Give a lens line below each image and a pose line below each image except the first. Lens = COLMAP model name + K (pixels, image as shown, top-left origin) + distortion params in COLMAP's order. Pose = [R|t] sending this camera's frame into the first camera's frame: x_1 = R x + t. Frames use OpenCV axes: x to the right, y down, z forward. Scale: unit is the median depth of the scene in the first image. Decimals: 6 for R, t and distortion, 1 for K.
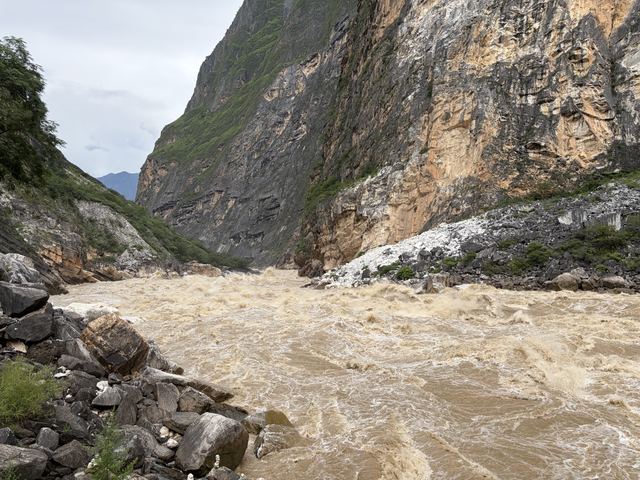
lens RADIAL K [[477.5, 0, 314.9], [0, 477.5, 246.7], [0, 0, 1]] dist [0.033958, -0.038847]
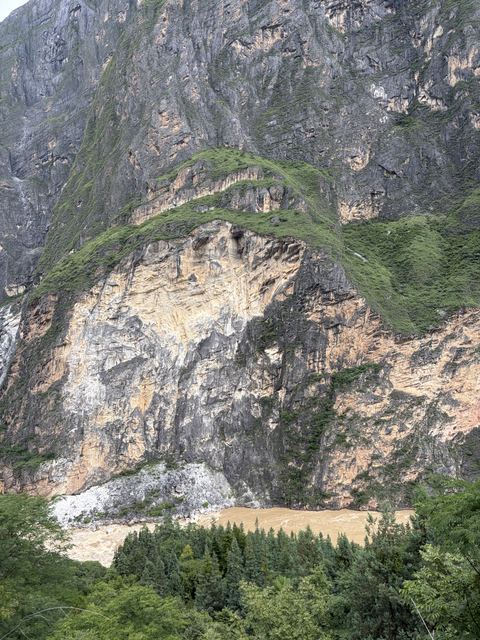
lens RADIAL K [[477.5, 0, 242.1], [0, 477.5, 330.4], [0, 0, 1]] dist [0.033958, -0.038847]
pose [[0.764763, -0.024512, 0.643846, -0.783668], [0.034277, 0.999409, -0.002665, -0.868798], [-0.643400, 0.024107, 0.765151, -1.605510]]
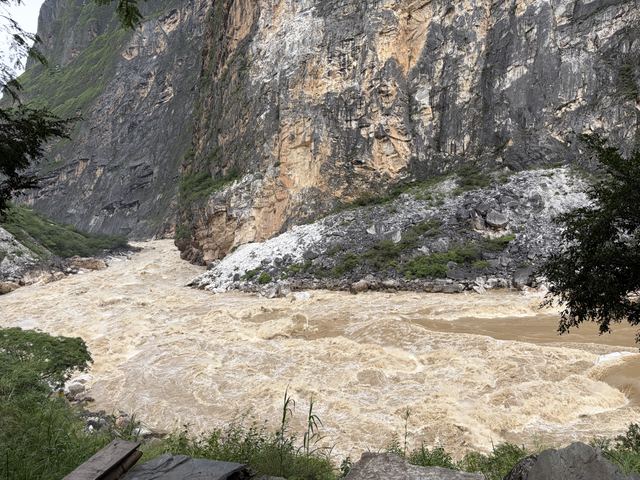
lens RADIAL K [[477.5, 0, 319.6], [0, 477.5, 248.9], [0, 0, 1]] dist [0.033958, -0.038847]
pose [[0.965535, -0.097402, 0.241361, 0.016013], [0.068877, 0.989896, 0.123941, -0.134834], [-0.250995, -0.103045, 0.962488, -0.241790]]
